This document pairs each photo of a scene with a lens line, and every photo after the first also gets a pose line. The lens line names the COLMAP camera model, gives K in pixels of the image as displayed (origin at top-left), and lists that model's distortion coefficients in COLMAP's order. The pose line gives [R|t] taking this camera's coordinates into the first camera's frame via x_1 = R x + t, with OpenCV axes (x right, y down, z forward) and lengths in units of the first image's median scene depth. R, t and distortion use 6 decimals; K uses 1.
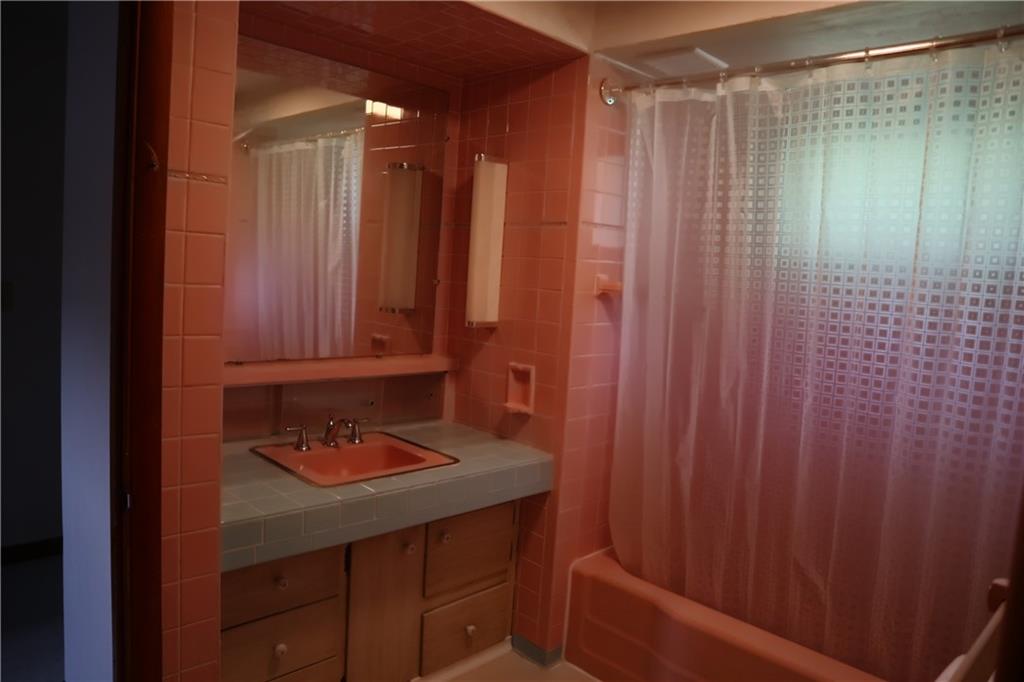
lens RADIAL K [[710.0, 0, 510.2], [0, 710.0, 337.0], [0, 0, 1]] dist [-0.126907, 0.080434]
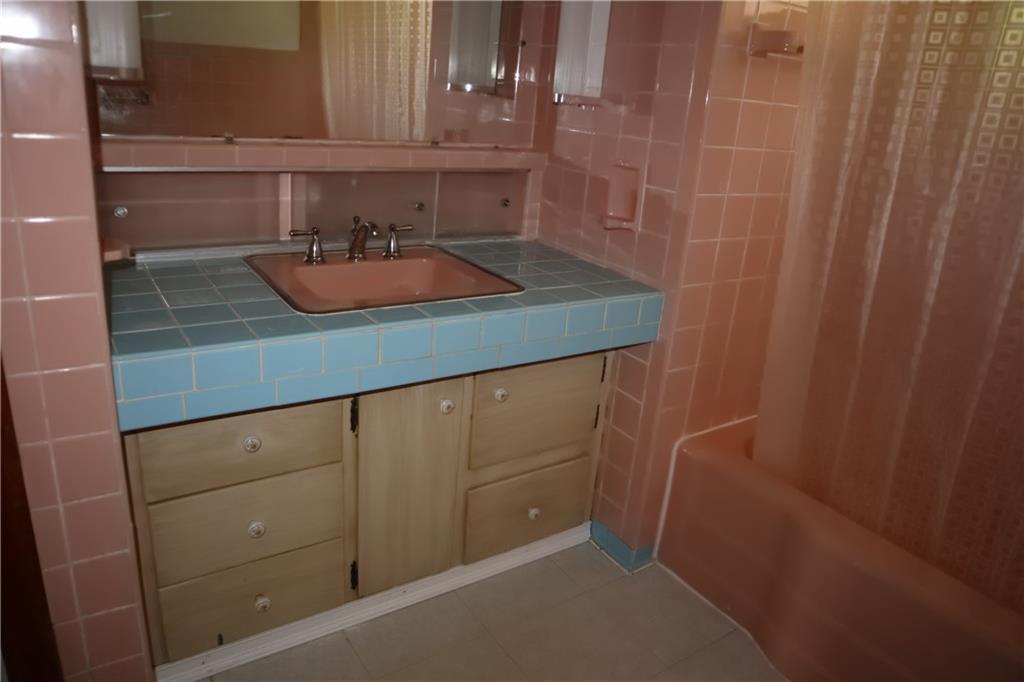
lens RADIAL K [[710.0, 0, 510.2], [0, 710.0, 337.0], [0, 0, 1]] dist [-0.126907, 0.080434]
pose [[0.983952, 0.073915, -0.162401, 0.029285], [-0.036405, 0.974180, 0.222816, 0.063204], [0.174677, -0.213329, 0.961238, 0.300985]]
